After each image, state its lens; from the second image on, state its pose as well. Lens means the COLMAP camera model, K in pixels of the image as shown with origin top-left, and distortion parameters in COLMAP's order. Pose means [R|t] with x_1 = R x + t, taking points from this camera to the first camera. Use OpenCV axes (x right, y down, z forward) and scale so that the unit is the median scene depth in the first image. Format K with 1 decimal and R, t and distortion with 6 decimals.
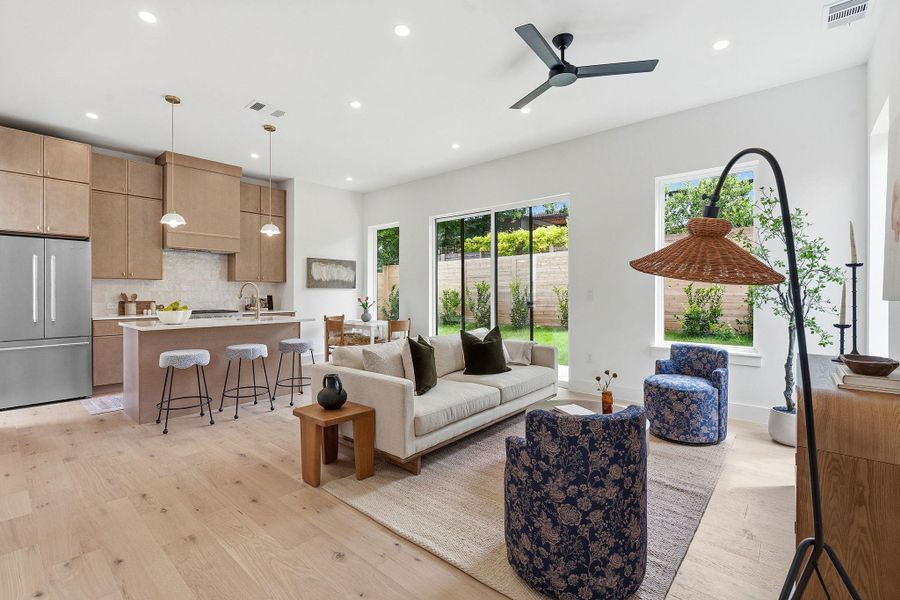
lens RADIAL K [[404.0, 0, 447.1], [0, 404.0, 292.8], [0, 0, 1]] dist [-0.001884, 0.000154]
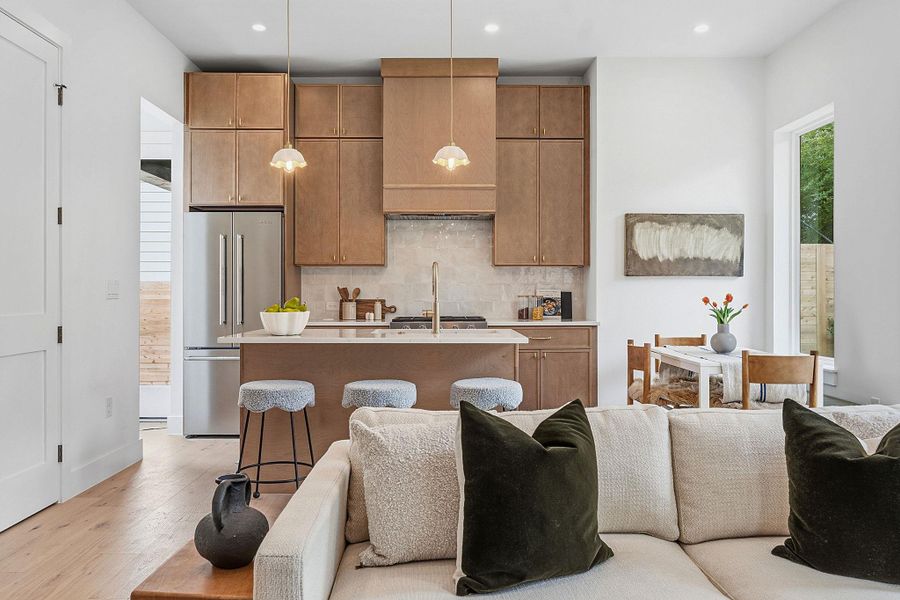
lens RADIAL K [[709.5, 0, 449.0], [0, 709.5, 290.6], [0, 0, 1]] dist [-0.009878, -0.001979]
pose [[0.666903, -0.003466, -0.745136, 0.160267], [-0.001003, 0.999984, -0.005549, 0.011013], [0.745144, 0.004448, 0.666889, 0.301951]]
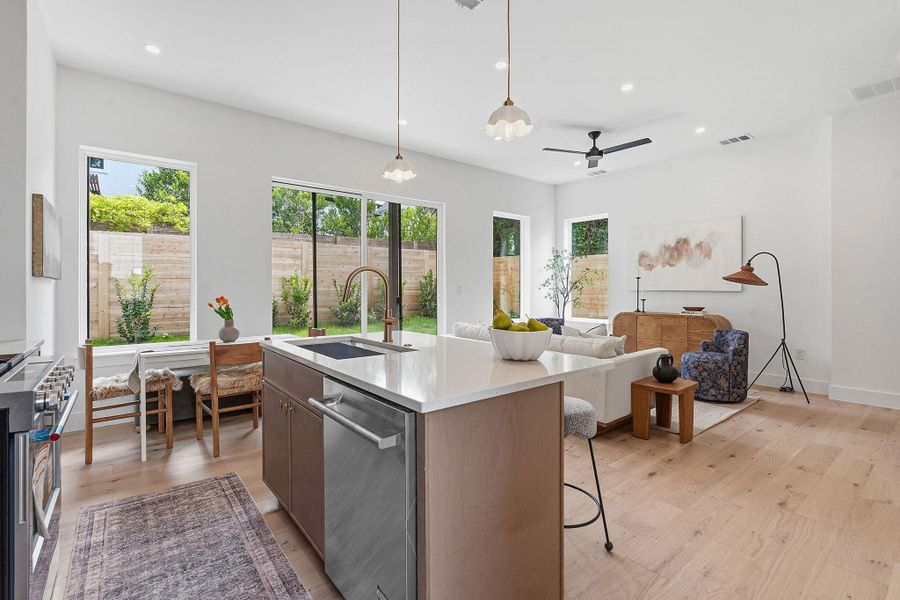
lens RADIAL K [[413.9, 0, 448.4], [0, 413.9, 290.3], [0, 0, 1]] dist [-0.004236, -0.000122]
pose [[0.176052, -0.005831, 0.984364, -0.710235], [0.000819, 0.999983, 0.005777, -0.001506], [-0.984380, -0.000211, 0.176054, 0.618471]]
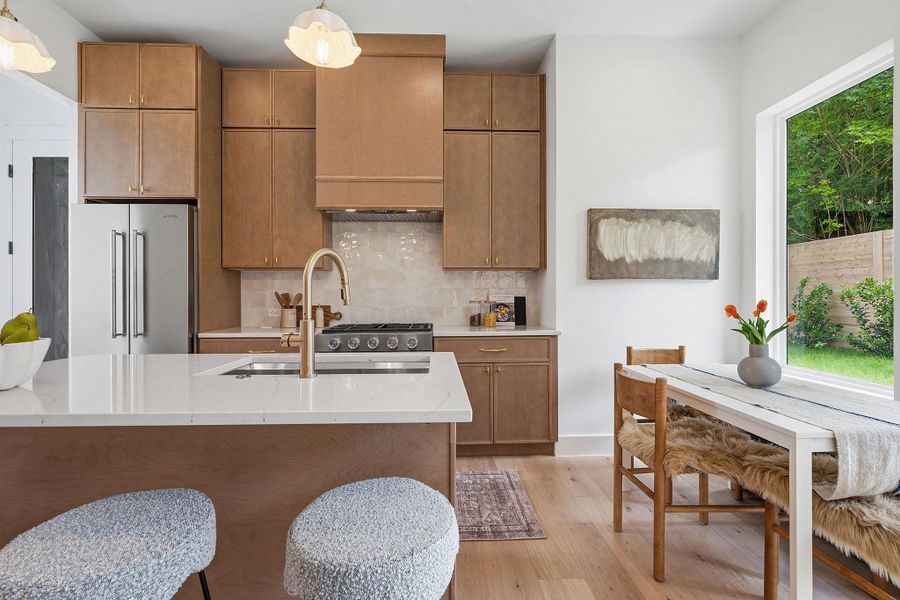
lens RADIAL K [[409.4, 0, 449.8], [0, 409.4, 297.1], [0, 0, 1]] dist [-0.006014, 0.000178]
pose [[0.688308, -0.000858, -0.725418, -0.142868], [0.002597, 0.999996, 0.001282, 0.006391], [0.725414, -0.002767, 0.688307, 0.647204]]
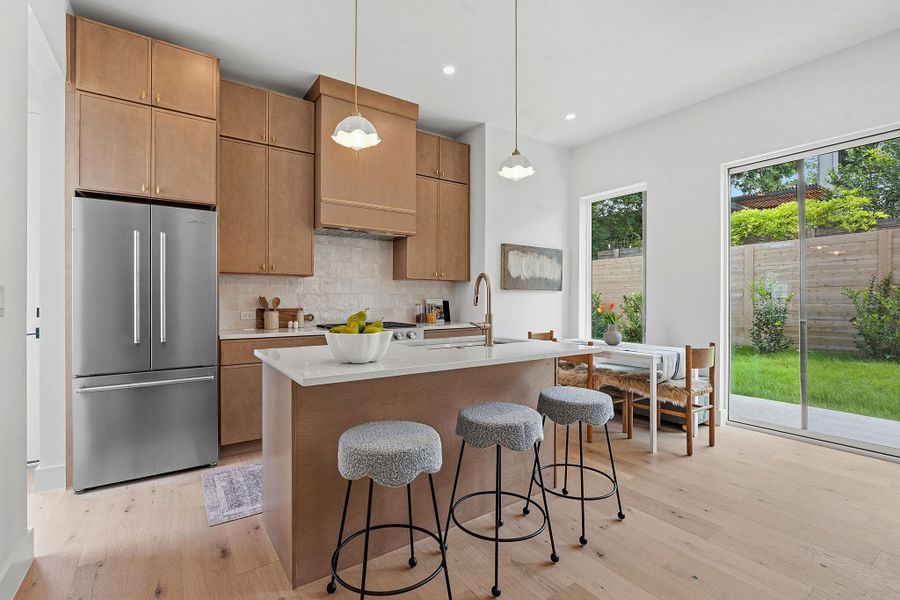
lens RADIAL K [[411.1, 0, 450.0], [0, 411.1, 300.0], [0, 0, 1]] dist [-0.007783, 0.000597]
pose [[0.969543, 0.001482, -0.244916, -0.289052], [-0.001365, 0.999999, 0.000648, 0.004946], [0.244916, -0.000294, 0.969544, 0.360612]]
